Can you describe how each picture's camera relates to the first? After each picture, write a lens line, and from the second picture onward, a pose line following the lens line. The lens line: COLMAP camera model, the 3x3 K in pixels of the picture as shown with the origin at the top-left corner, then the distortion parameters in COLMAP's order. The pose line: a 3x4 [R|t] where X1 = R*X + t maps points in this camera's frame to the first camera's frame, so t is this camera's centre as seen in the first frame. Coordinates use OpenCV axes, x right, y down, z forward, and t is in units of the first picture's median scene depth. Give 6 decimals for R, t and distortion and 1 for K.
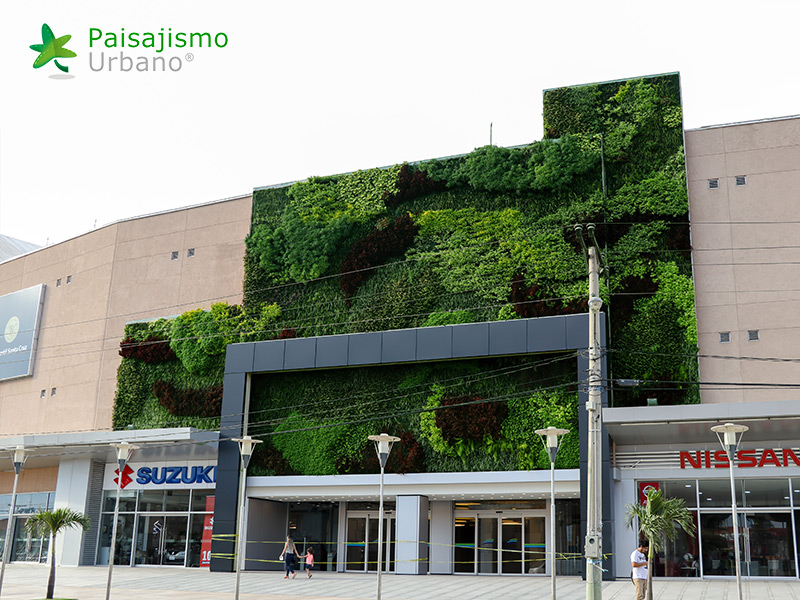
lens RADIAL K [[777.1, 0, 400.0], [0, 777.1, 300.0], [0, 0, 1]] dist [-0.041603, -0.005152]
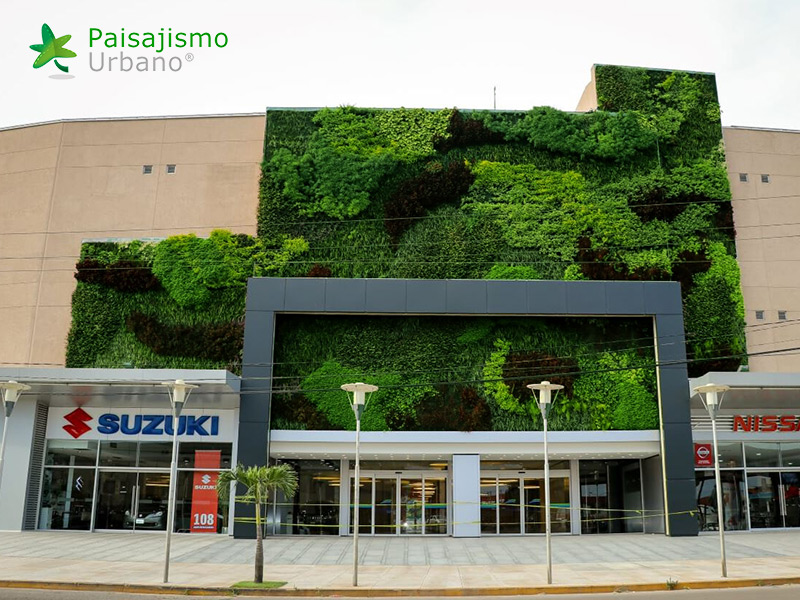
lens RADIAL K [[733.0, 0, 401.5], [0, 733.0, 270.9], [0, 0, 1]] dist [-0.098043, 0.016138]
pose [[0.930931, 0.106389, 0.349355, -0.364287], [-0.104637, 0.994222, -0.023942, 0.054219], [-0.349883, -0.014267, 0.936685, 0.181794]]
